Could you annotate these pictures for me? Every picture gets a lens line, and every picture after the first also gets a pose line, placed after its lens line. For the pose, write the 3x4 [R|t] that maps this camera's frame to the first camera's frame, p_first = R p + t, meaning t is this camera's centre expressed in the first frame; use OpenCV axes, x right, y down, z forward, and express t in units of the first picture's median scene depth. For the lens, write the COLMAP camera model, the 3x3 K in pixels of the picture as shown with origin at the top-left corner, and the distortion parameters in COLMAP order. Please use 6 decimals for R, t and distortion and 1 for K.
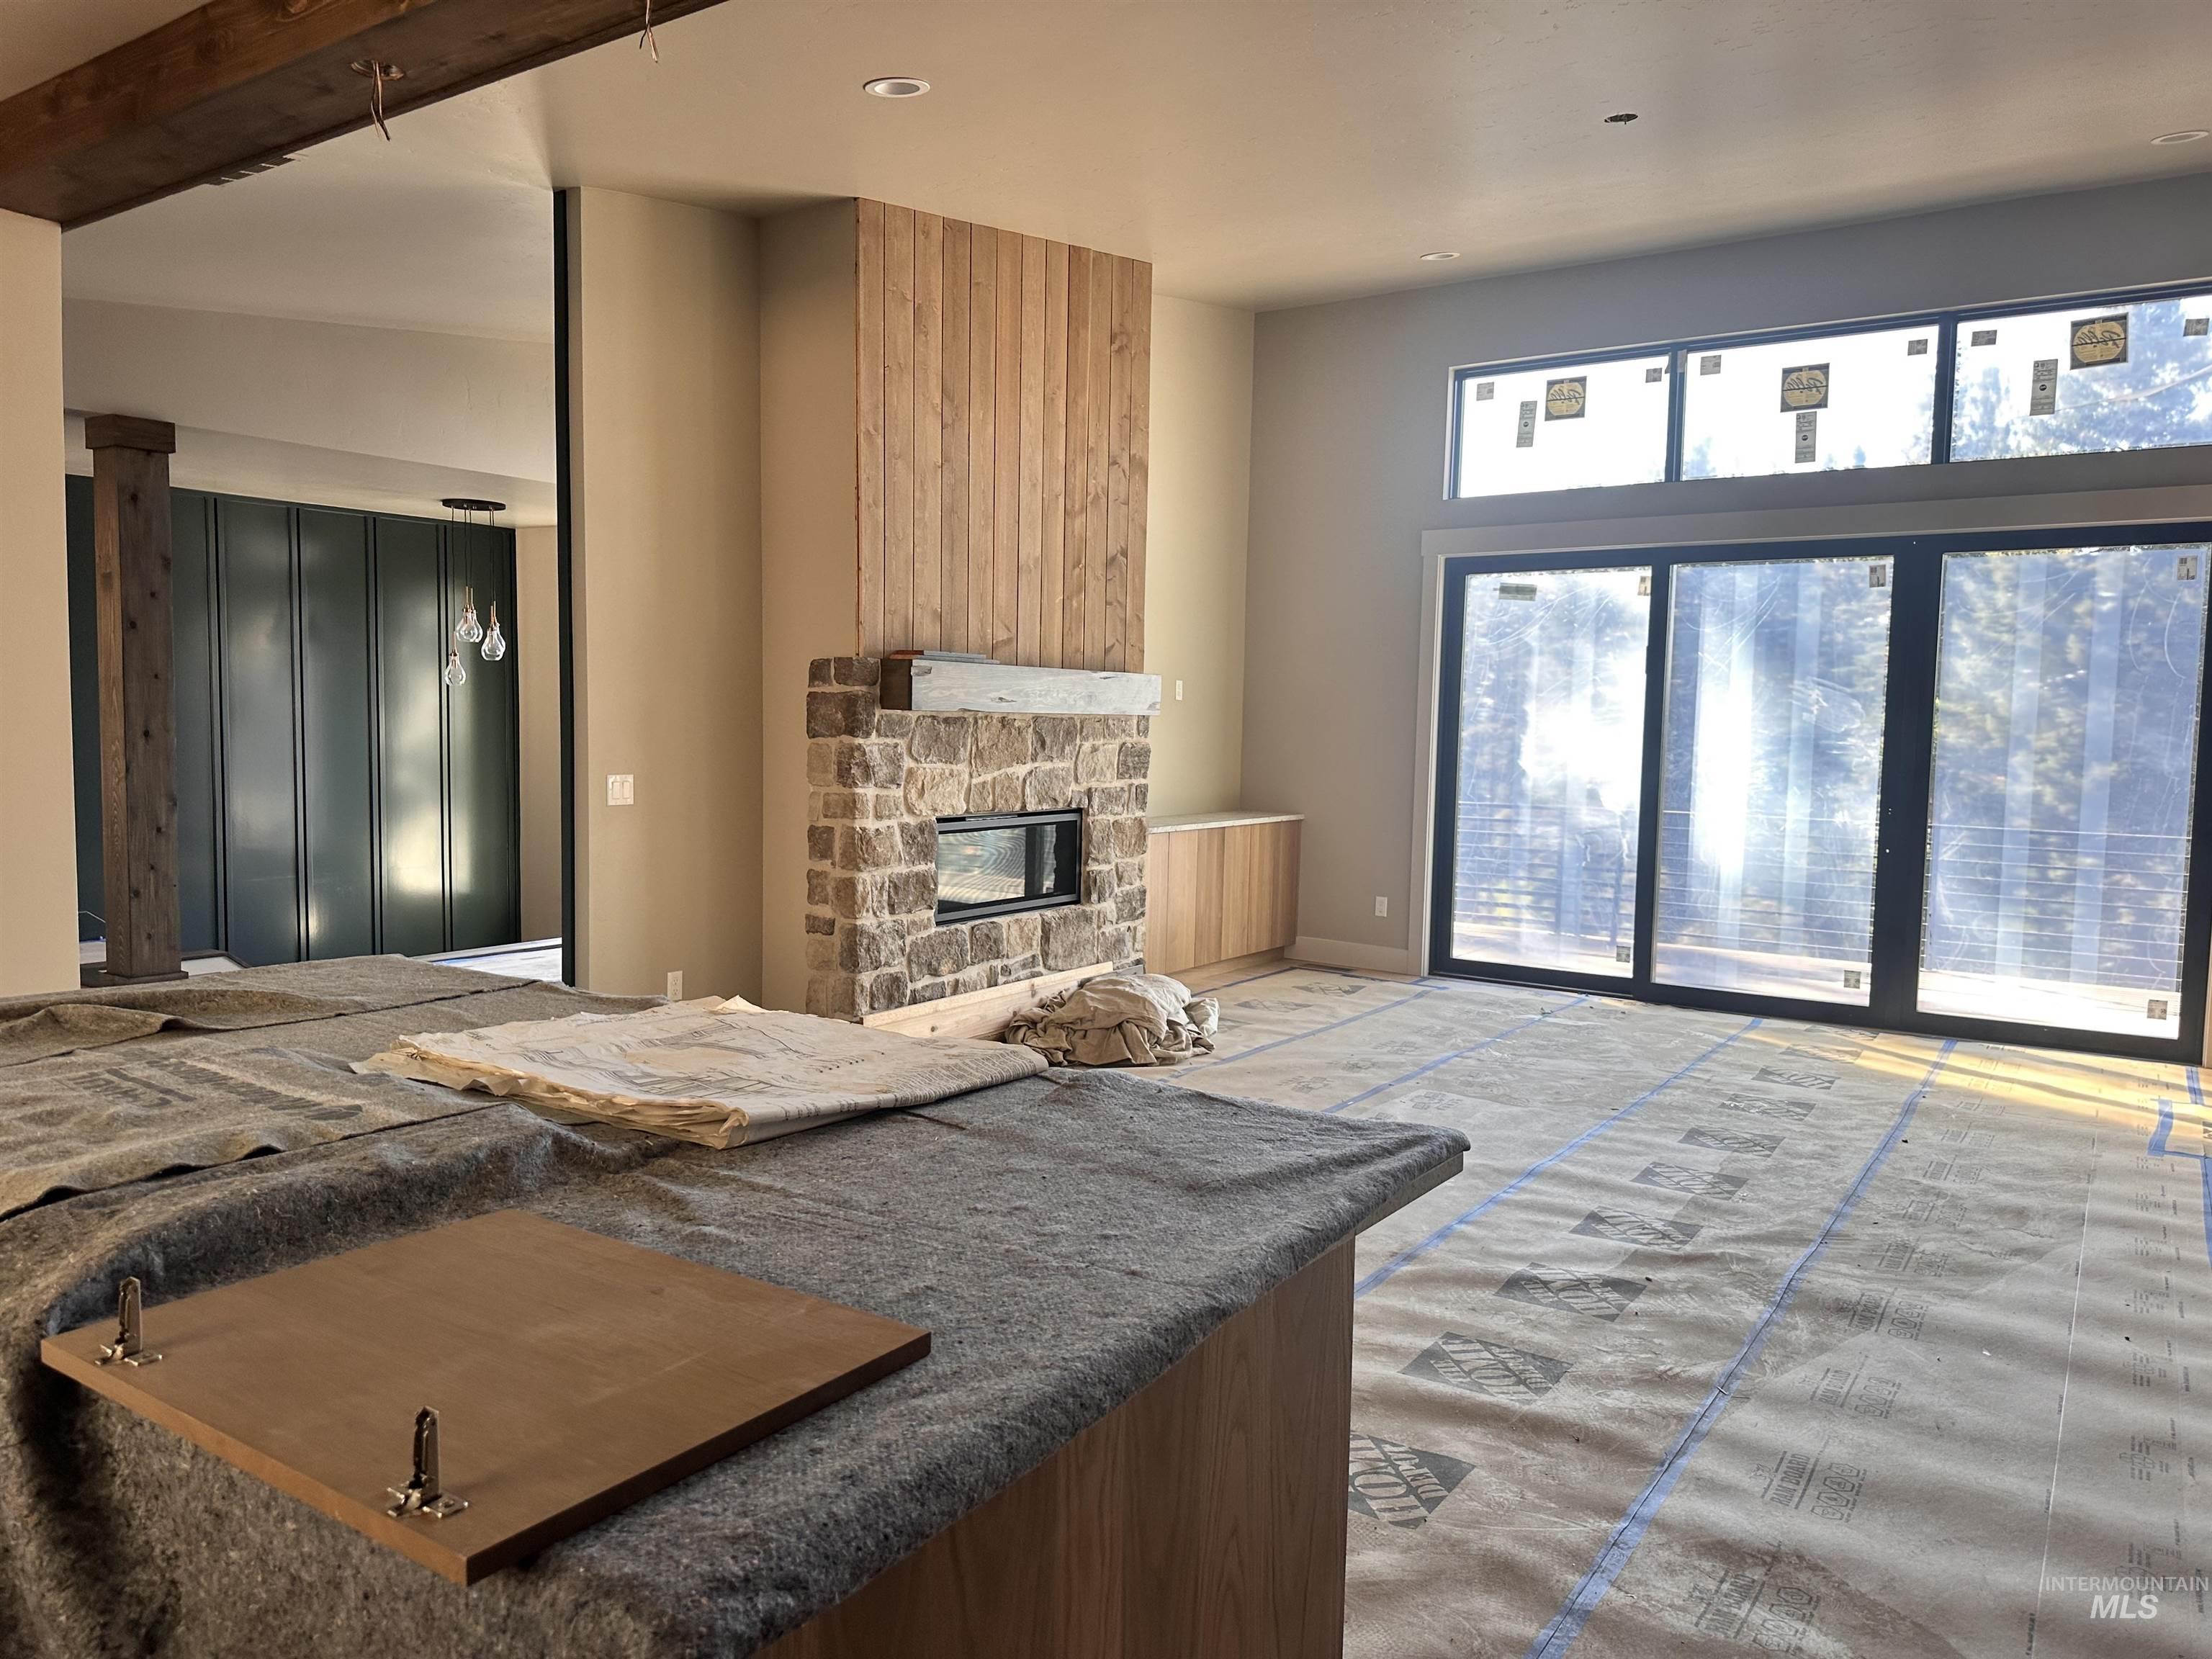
lens RADIAL K [[1516.6, 0, 1114.8], [0, 1516.6, 829.3], [0, 0, 1]] dist [0.093276, -0.092953]
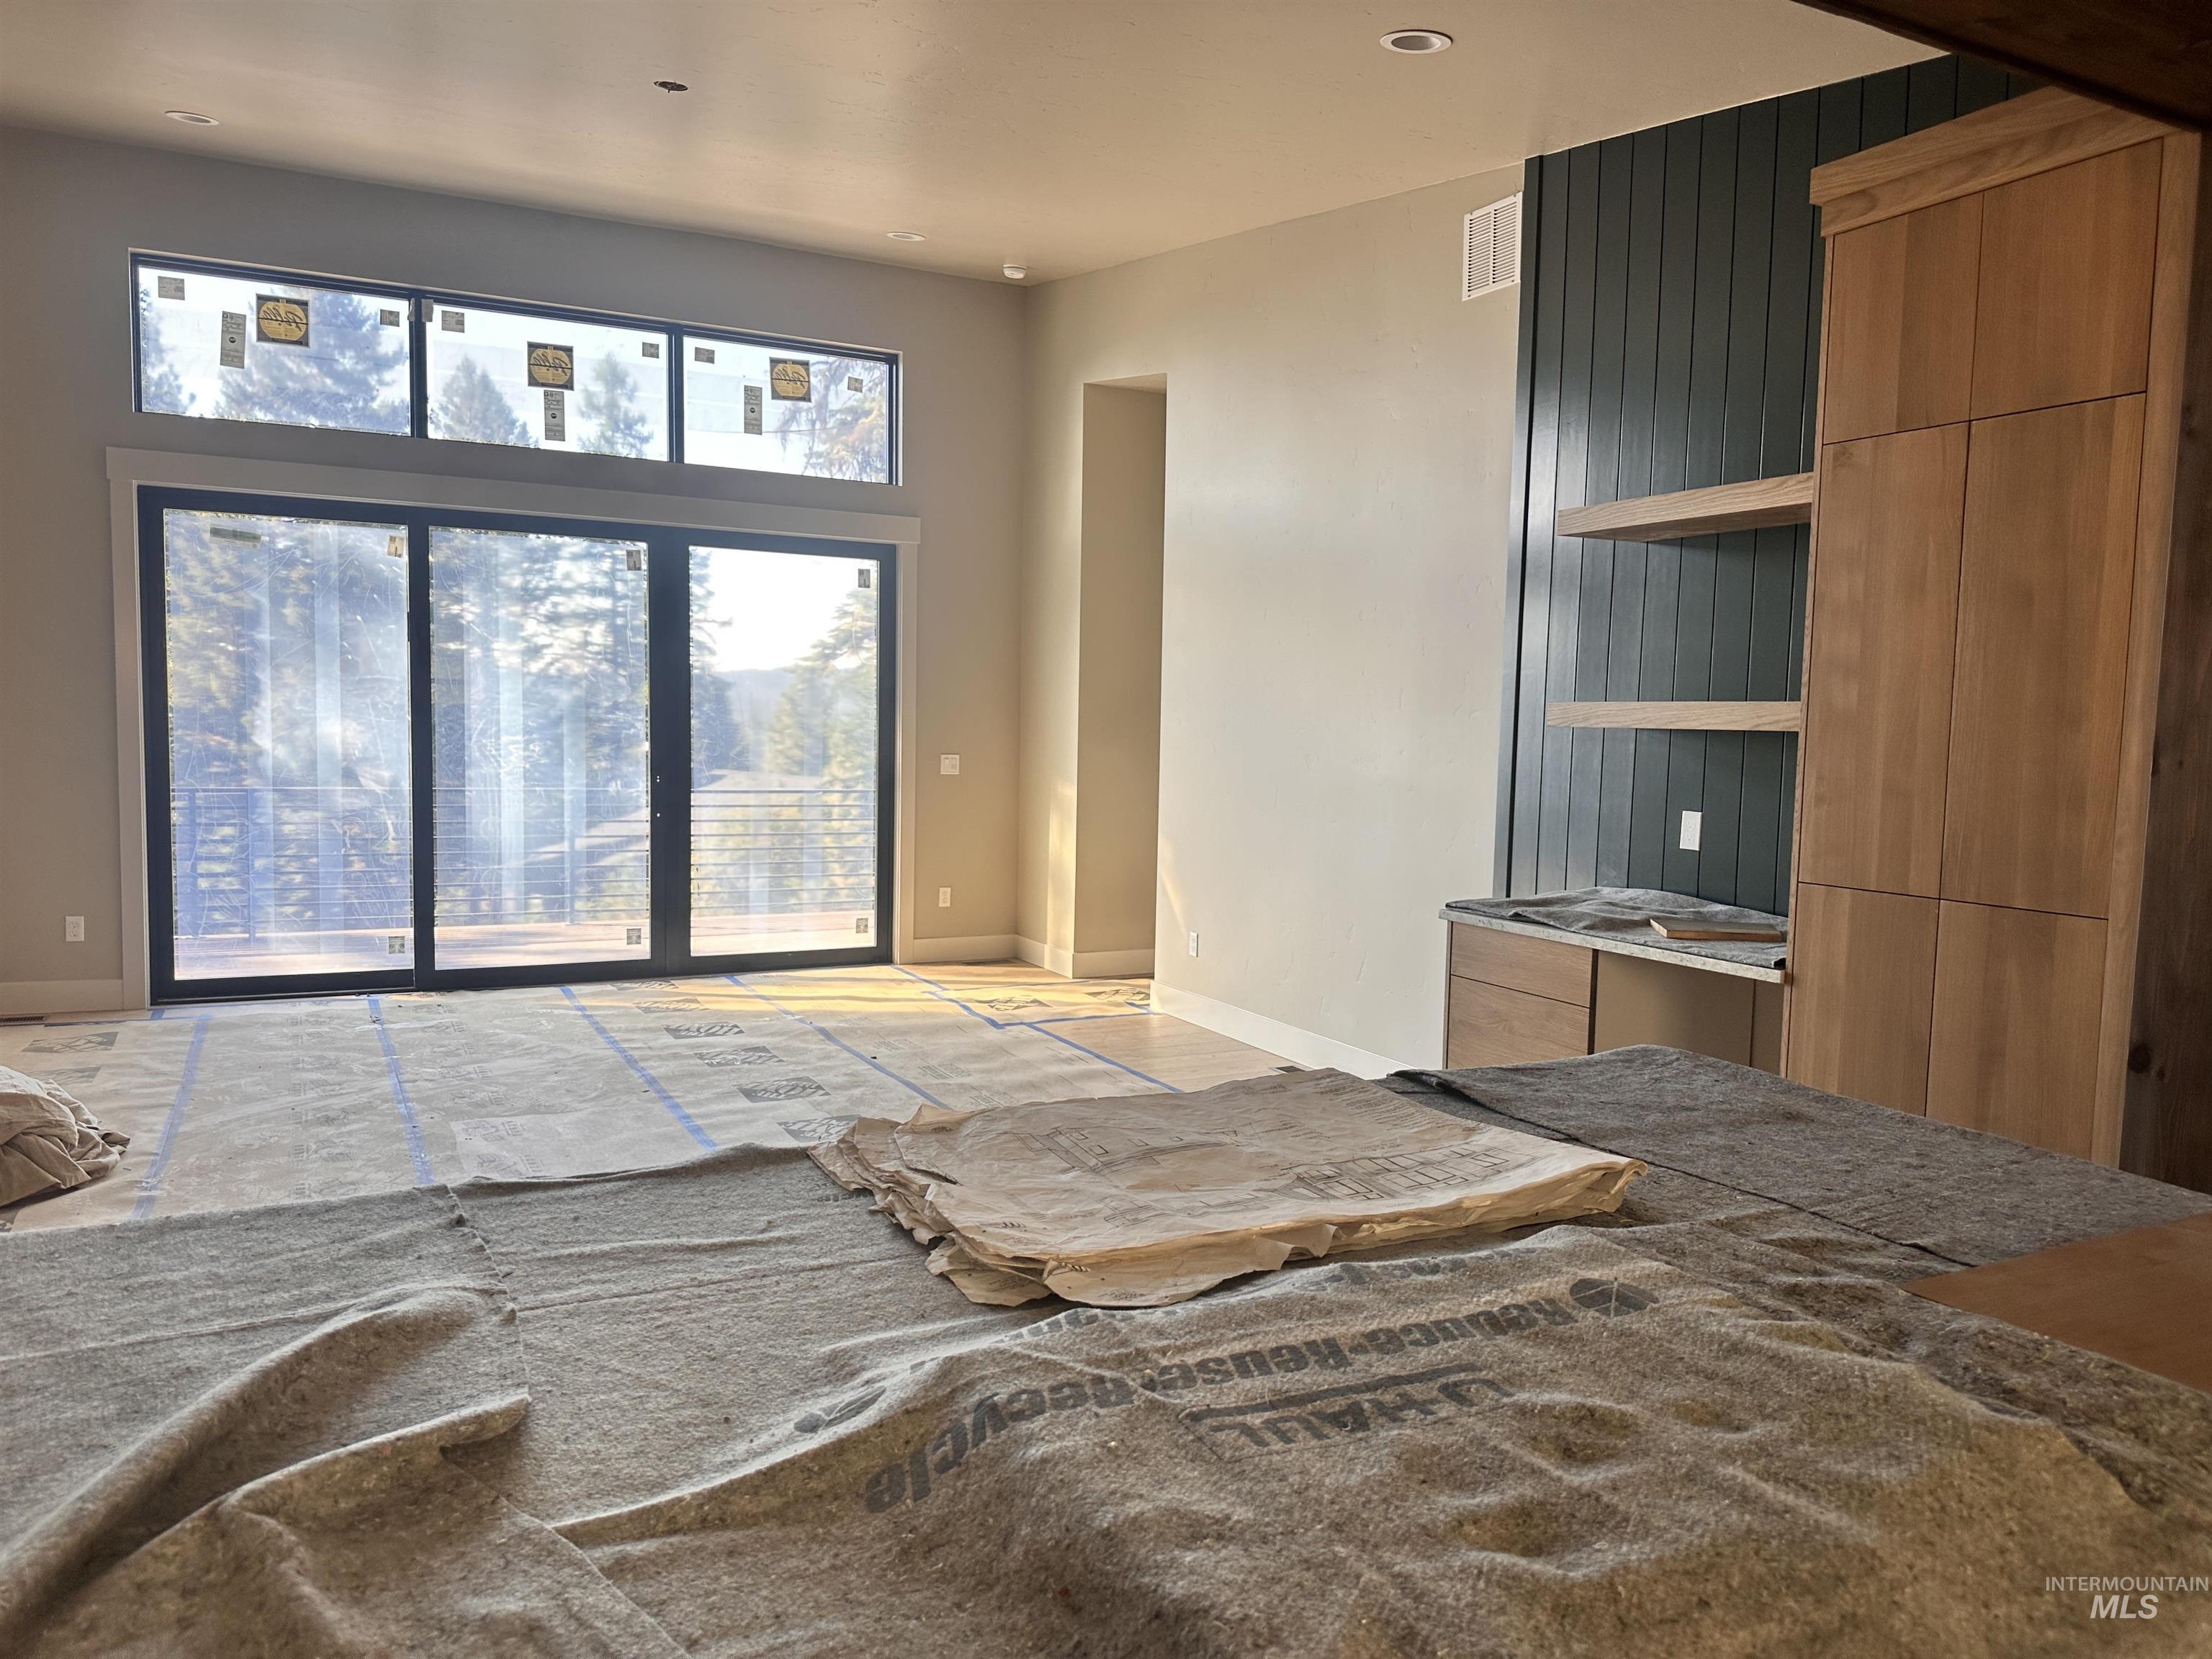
lens RADIAL K [[1518.0, 0, 1105.2], [0, 1518.0, 869.7], [0, 0, 1]] dist [0.046162, -0.083703]
pose [[0.497745, -0.097033, 0.861879, -0.268995], [0.050863, 0.995278, 0.082677, -0.020140], [-0.865831, 0.002685, 0.500330, 0.180466]]
